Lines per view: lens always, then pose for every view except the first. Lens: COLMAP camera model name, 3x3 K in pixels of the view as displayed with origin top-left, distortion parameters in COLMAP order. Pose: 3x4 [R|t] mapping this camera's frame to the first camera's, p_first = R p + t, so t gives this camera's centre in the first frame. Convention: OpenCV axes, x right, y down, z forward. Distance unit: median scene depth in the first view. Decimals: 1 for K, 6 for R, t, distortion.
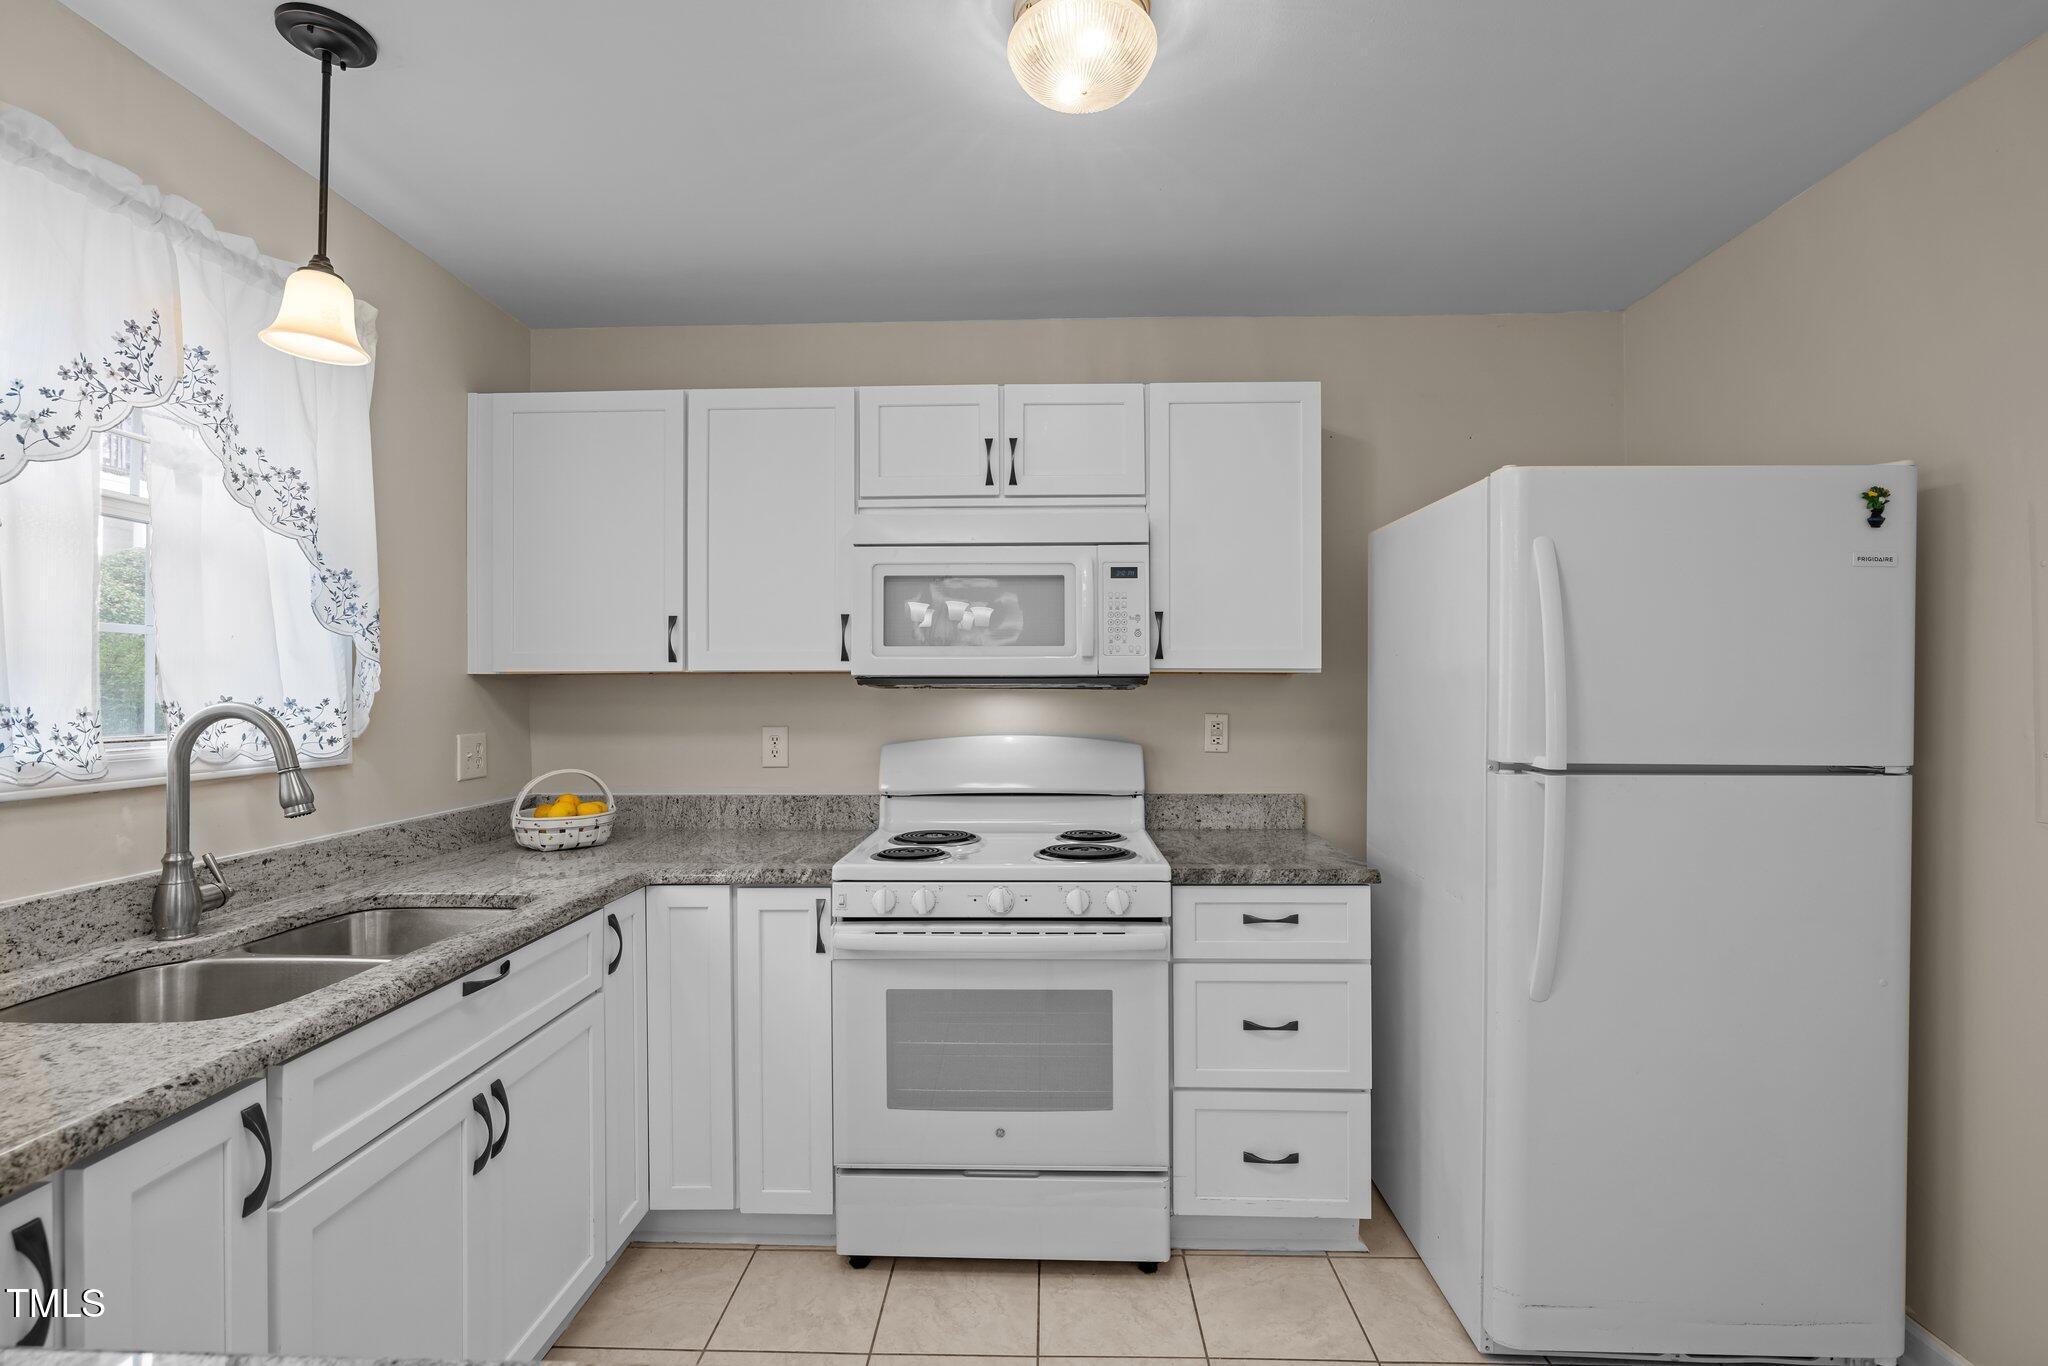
lens RADIAL K [[944.0, 0, 1024.0], [0, 944.0, 683.0], [0, 0, 1]] dist [-0.010815, 0.005646]
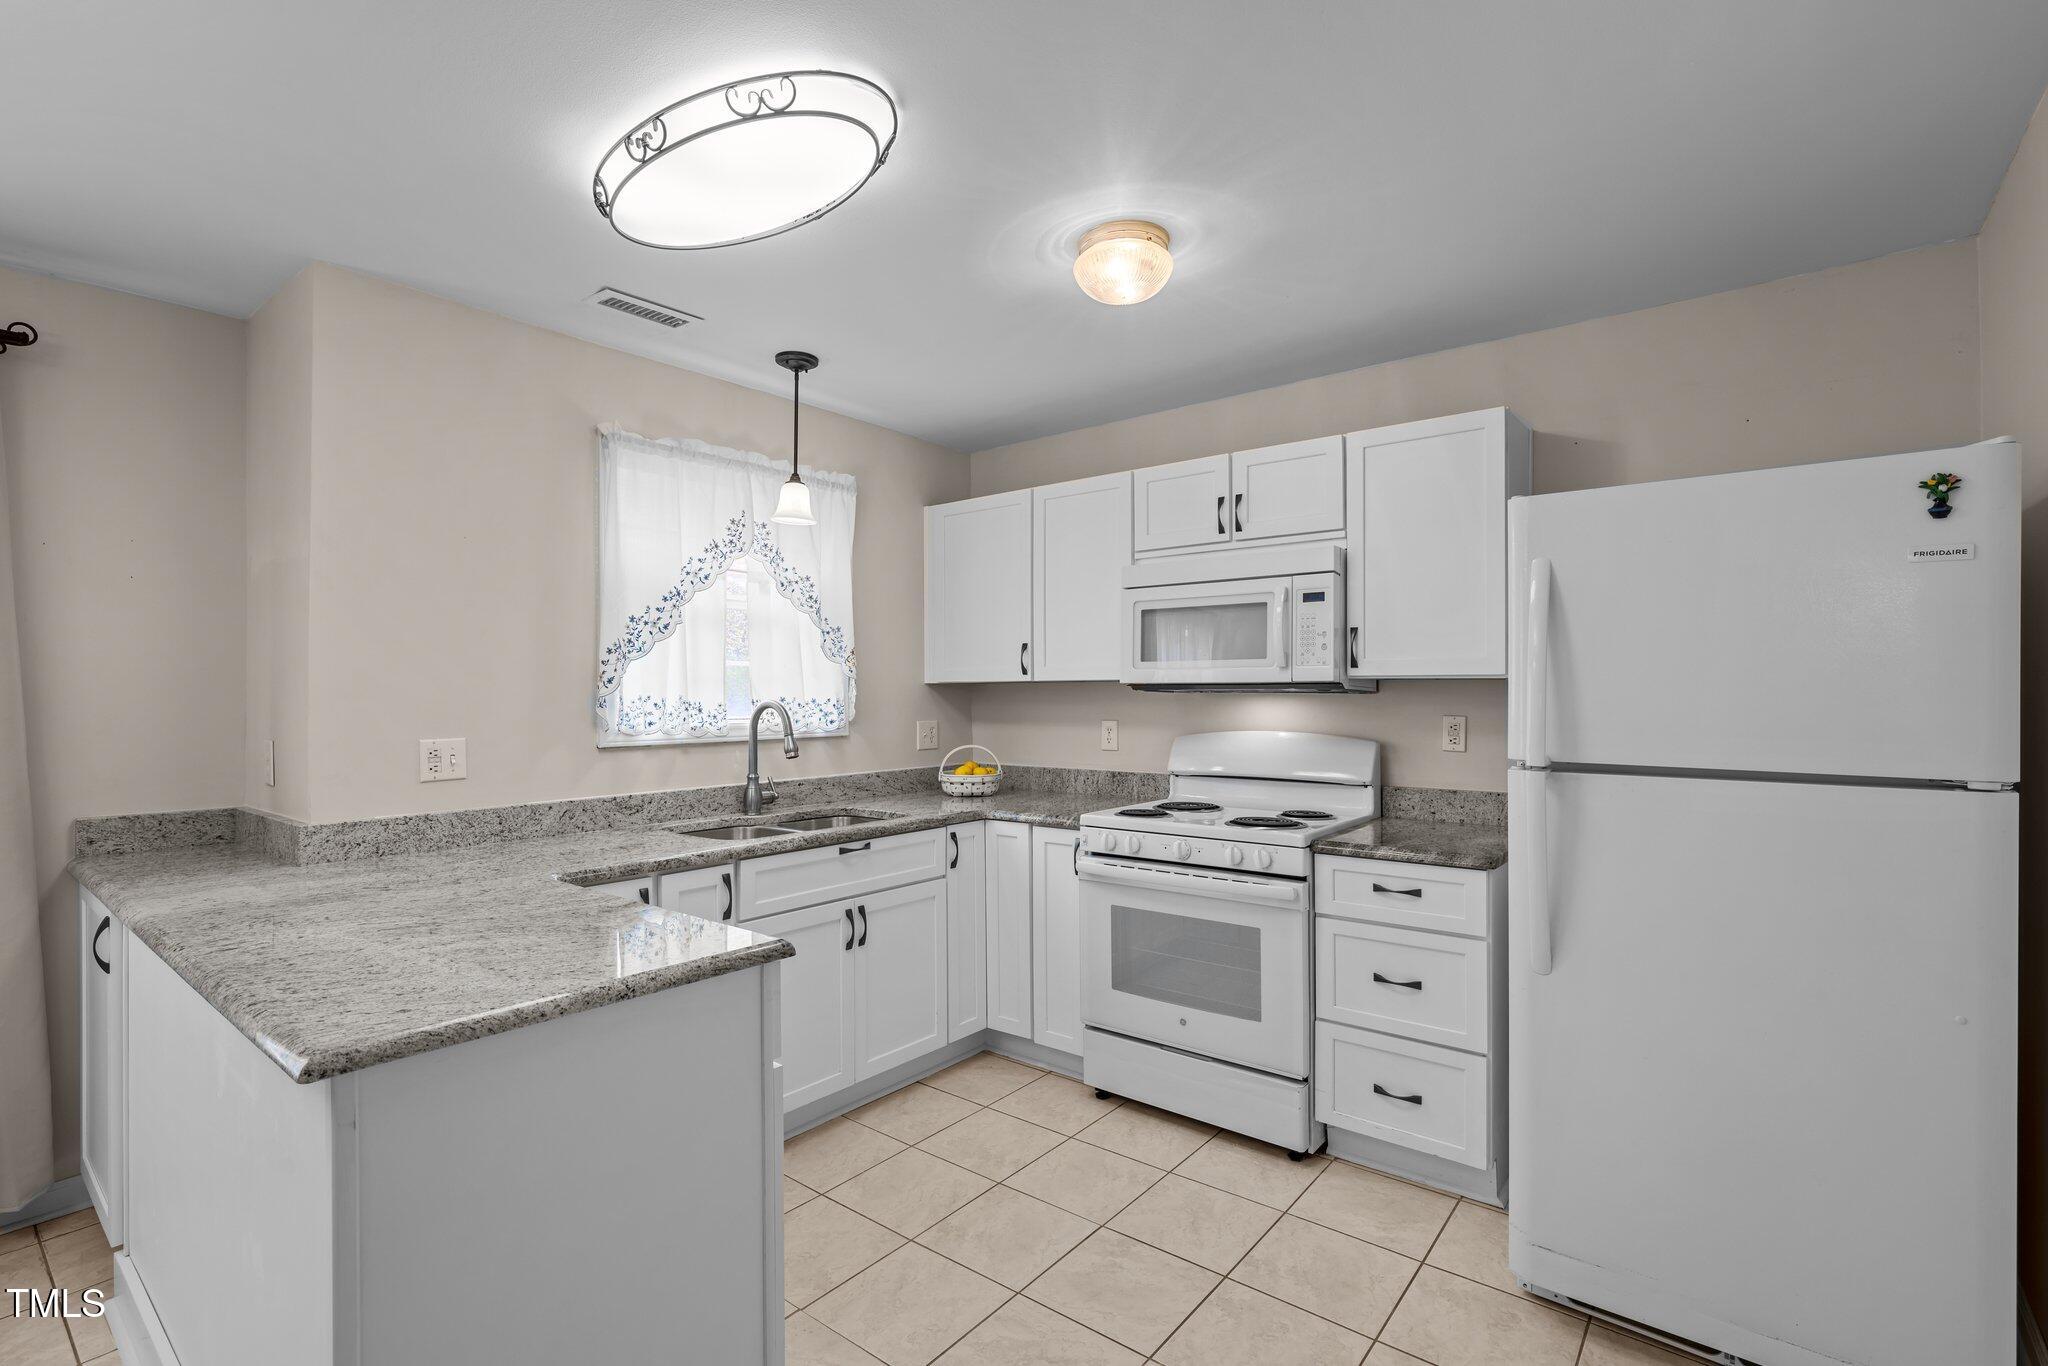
lens RADIAL K [[950.4, 0, 1017.9], [0, 950.4, 689.2], [0, 0, 1]] dist [-0.002204, 0.000288]
pose [[0.797065, -0.001778, -0.603890, 0.607799], [0.004707, 0.999984, 0.003269, -0.005324], [0.603875, -0.005448, 0.797061, -0.225514]]
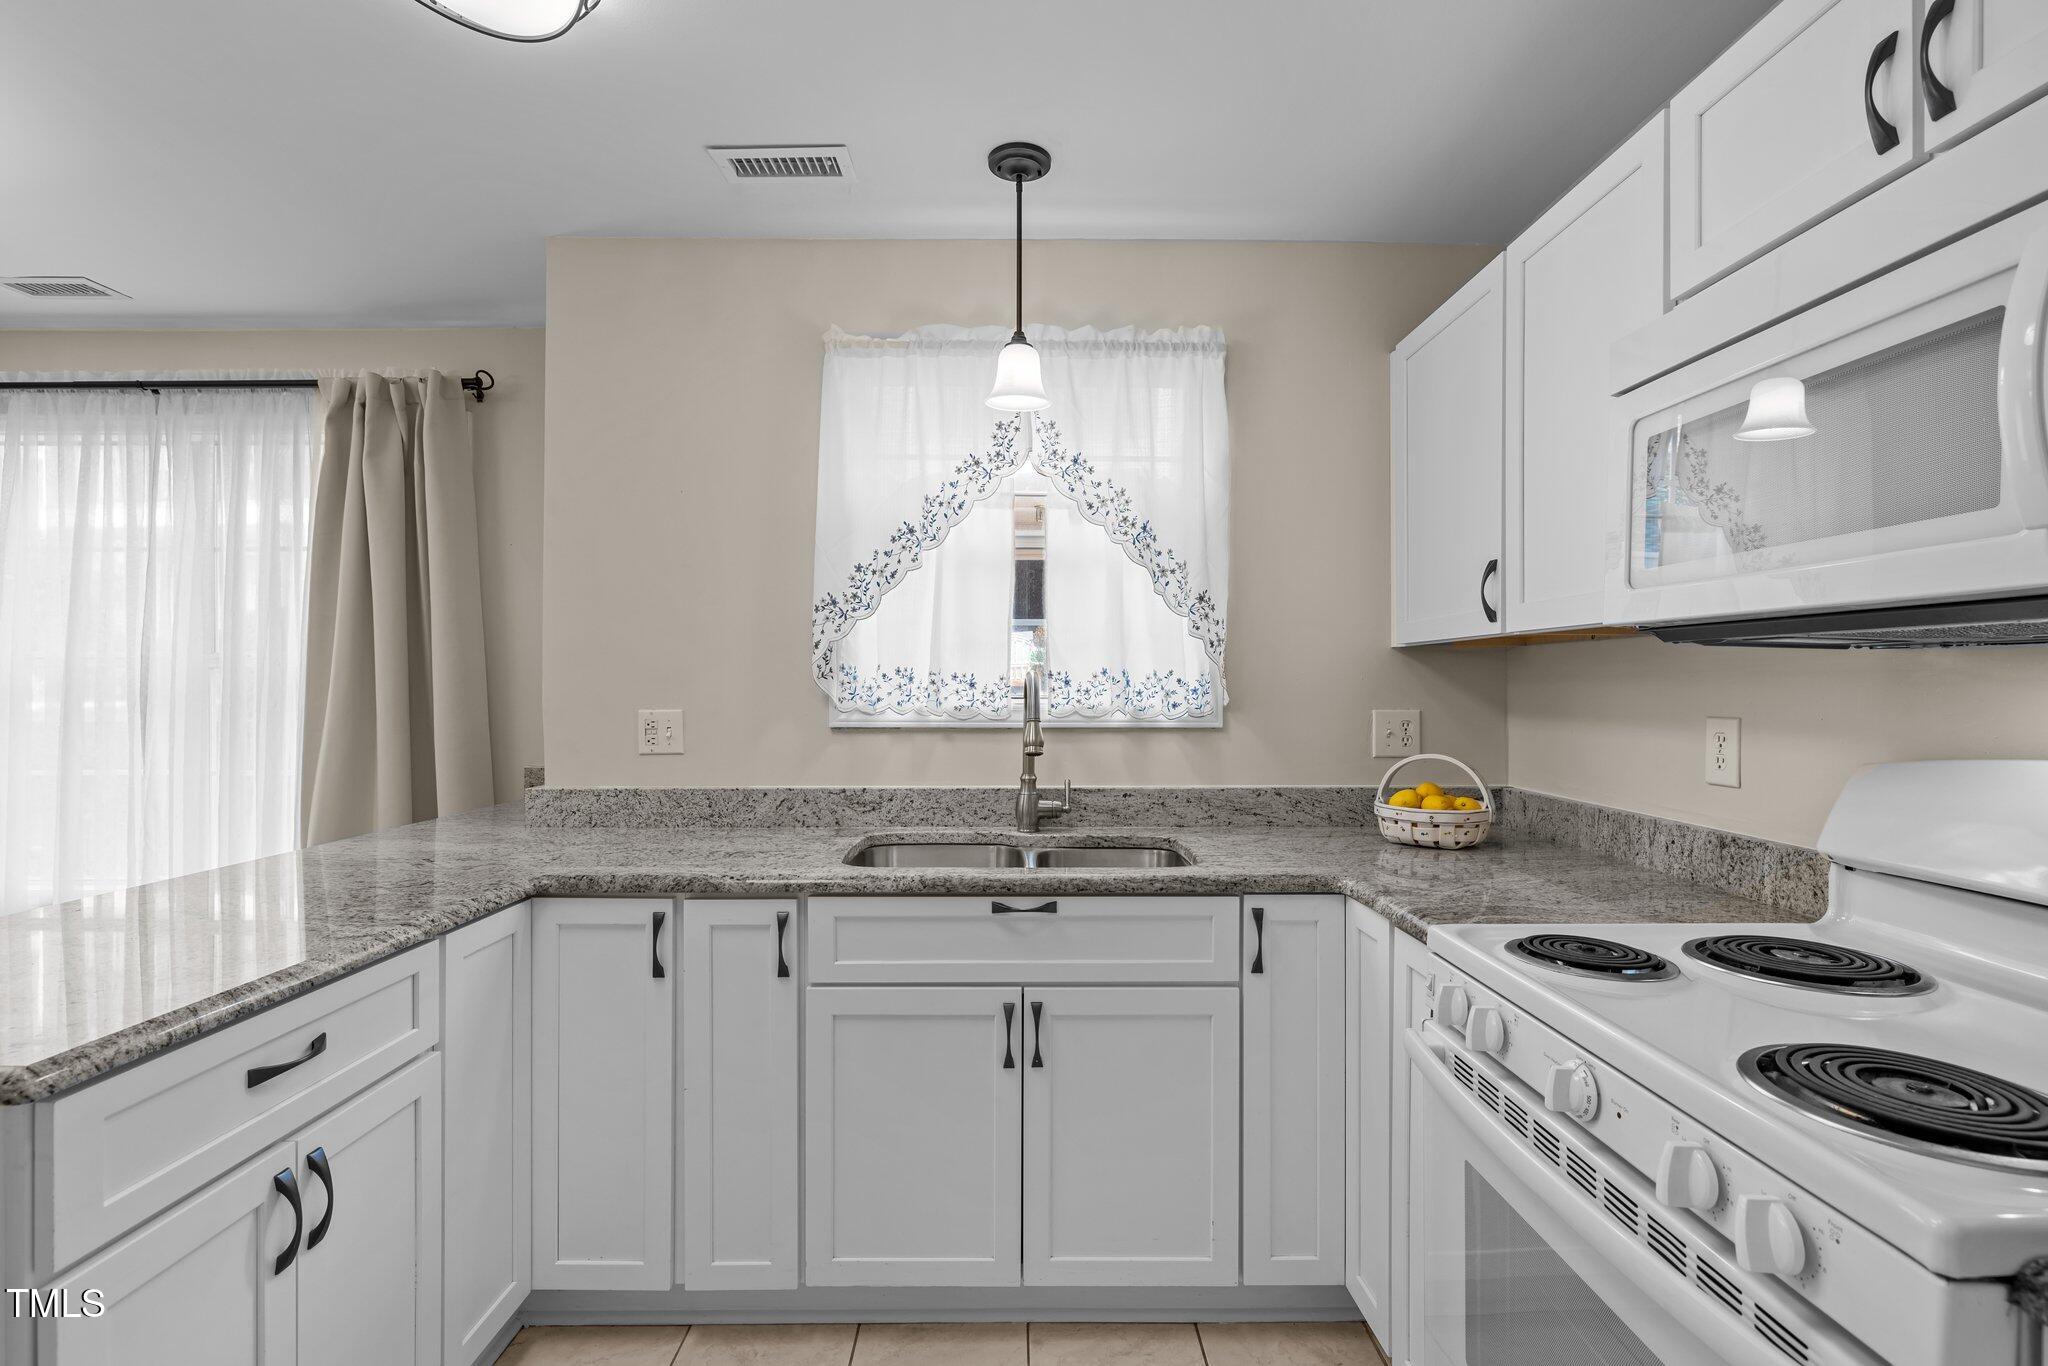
lens RADIAL K [[944.0, 0, 1024.0], [0, 944.0, 683.0], [0, 0, 1]] dist [-0.010815, 0.005646]
pose [[0.035038, 0.003344, -0.999380, 0.426872], [0.005123, 0.999981, 0.003526, 0.025639], [0.999373, -0.005244, 0.035020, 0.708577]]
